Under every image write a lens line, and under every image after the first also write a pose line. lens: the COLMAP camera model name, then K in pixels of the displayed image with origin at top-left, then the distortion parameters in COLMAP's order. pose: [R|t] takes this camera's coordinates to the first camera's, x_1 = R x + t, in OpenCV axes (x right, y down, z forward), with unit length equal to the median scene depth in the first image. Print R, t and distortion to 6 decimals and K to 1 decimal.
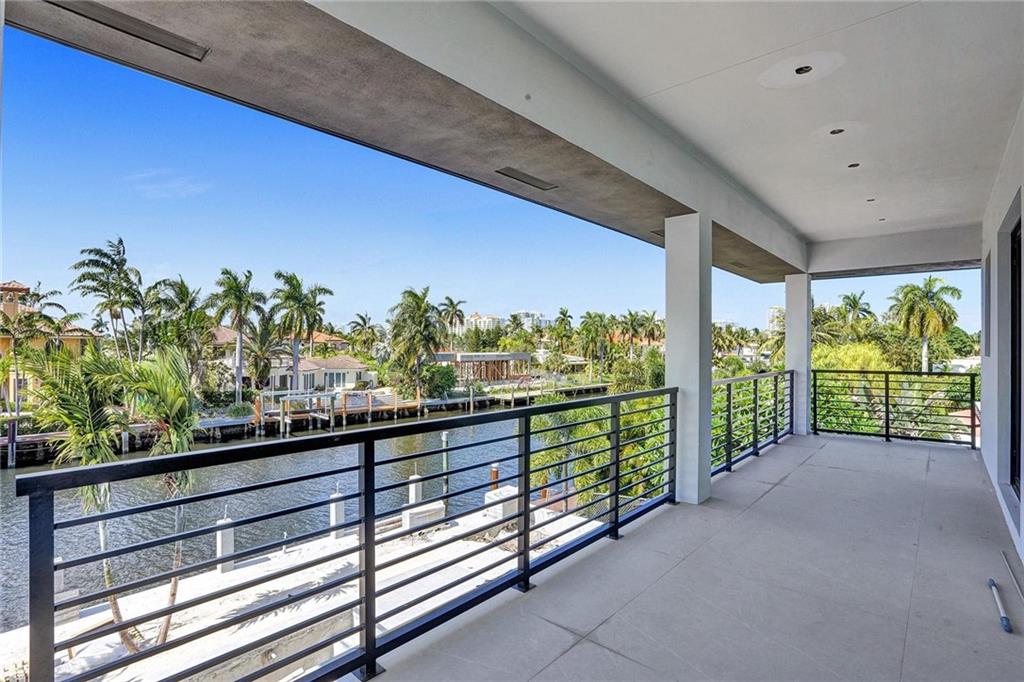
lens RADIAL K [[489.1, 0, 509.8], [0, 489.1, 344.9], [0, 0, 1]] dist [0.003211, 0.013917]
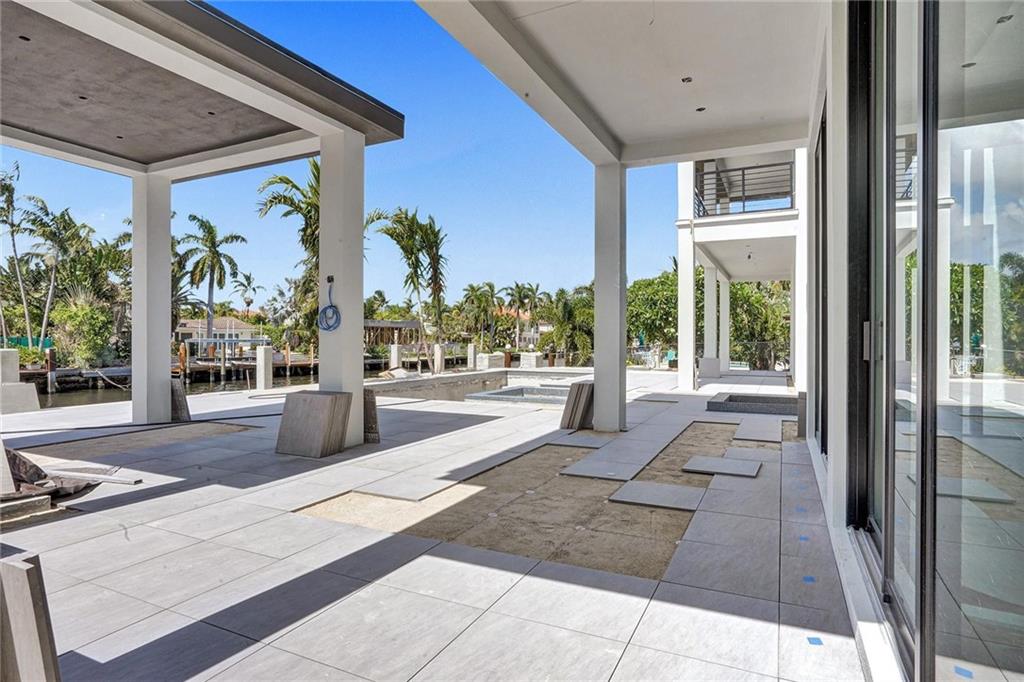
lens RADIAL K [[553.5, 0, 514.1], [0, 553.5, 339.7], [0, 0, 1]] dist [-0.000547, -0.000027]
pose [[0.956665, -0.004568, 0.291156, -0.122959], [0.002860, 0.999976, 0.006291, 0.054657], [-0.291178, -0.005186, 0.956655, -0.123611]]
